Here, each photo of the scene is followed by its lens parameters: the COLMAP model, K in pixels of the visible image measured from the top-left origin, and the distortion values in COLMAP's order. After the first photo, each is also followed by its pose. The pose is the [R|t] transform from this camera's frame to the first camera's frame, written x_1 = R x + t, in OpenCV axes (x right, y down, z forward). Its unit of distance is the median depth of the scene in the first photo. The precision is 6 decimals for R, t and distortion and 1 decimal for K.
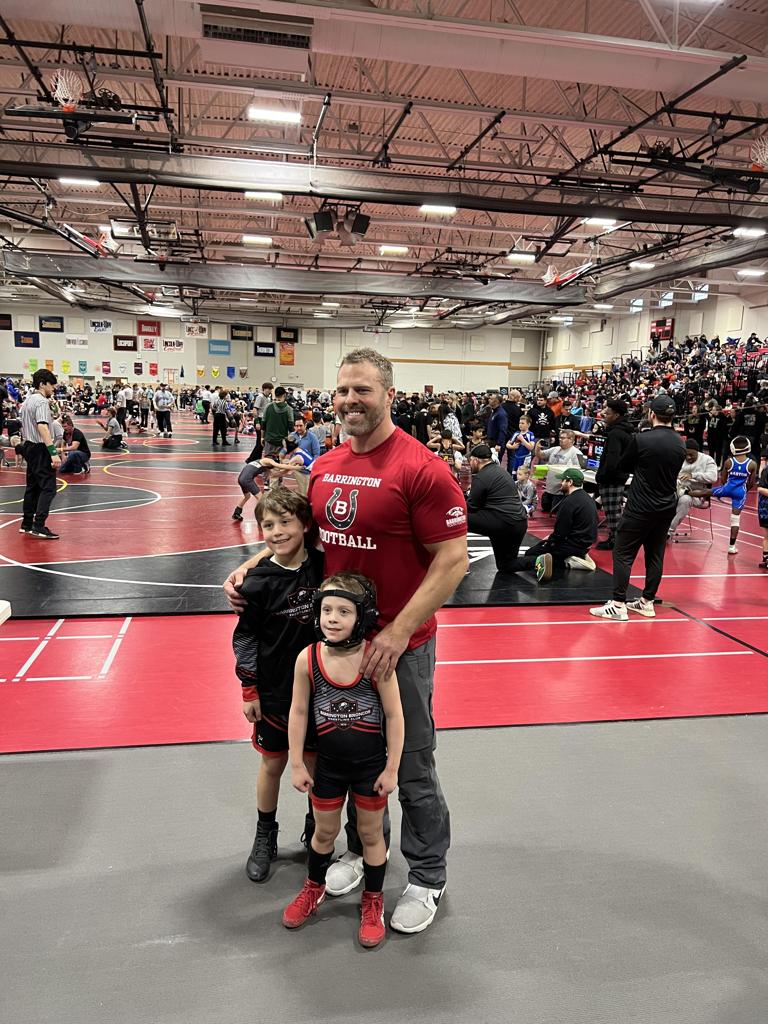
lens RADIAL K [[767.7, 0, 387.6], [0, 767.7, 509.7], [0, 0, 1]] dist [0.041363, -0.039949]
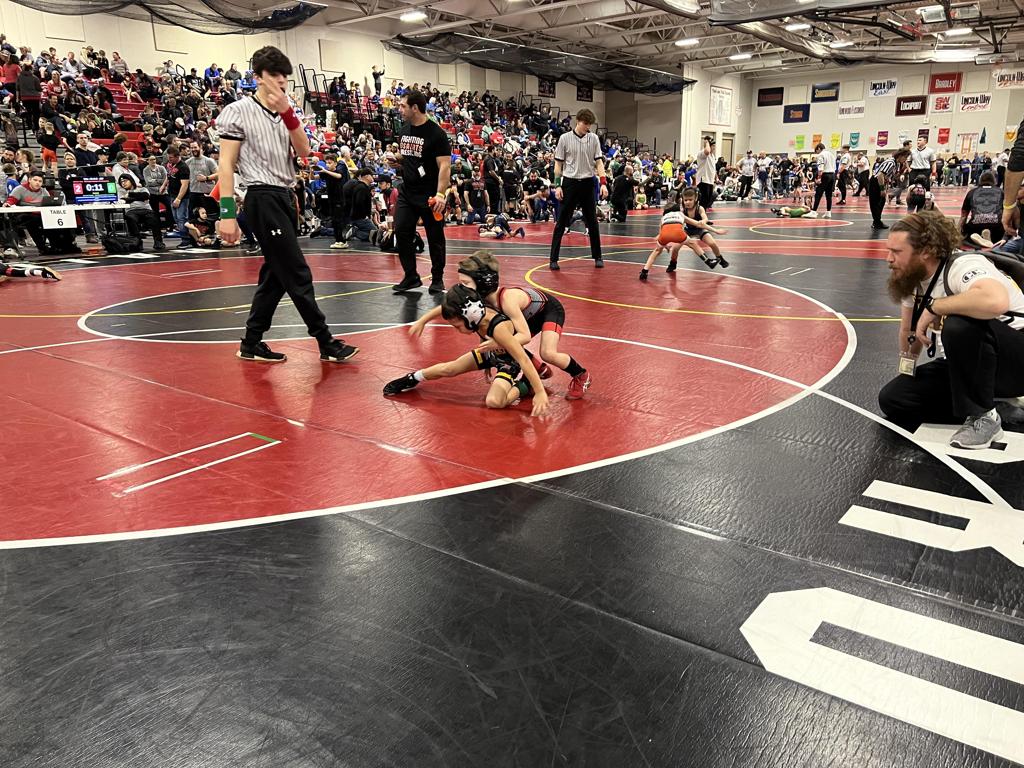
lens RADIAL K [[767.7, 0, 514.2], [0, 767.7, 382.2], [0, 0, 1]] dist [0.041363, -0.039949]
pose [[0.667613, 0.154038, -0.728399, 0.023778], [-0.075980, 0.987351, 0.139160, -0.008380], [0.740621, -0.037561, 0.670872, 0.122937]]
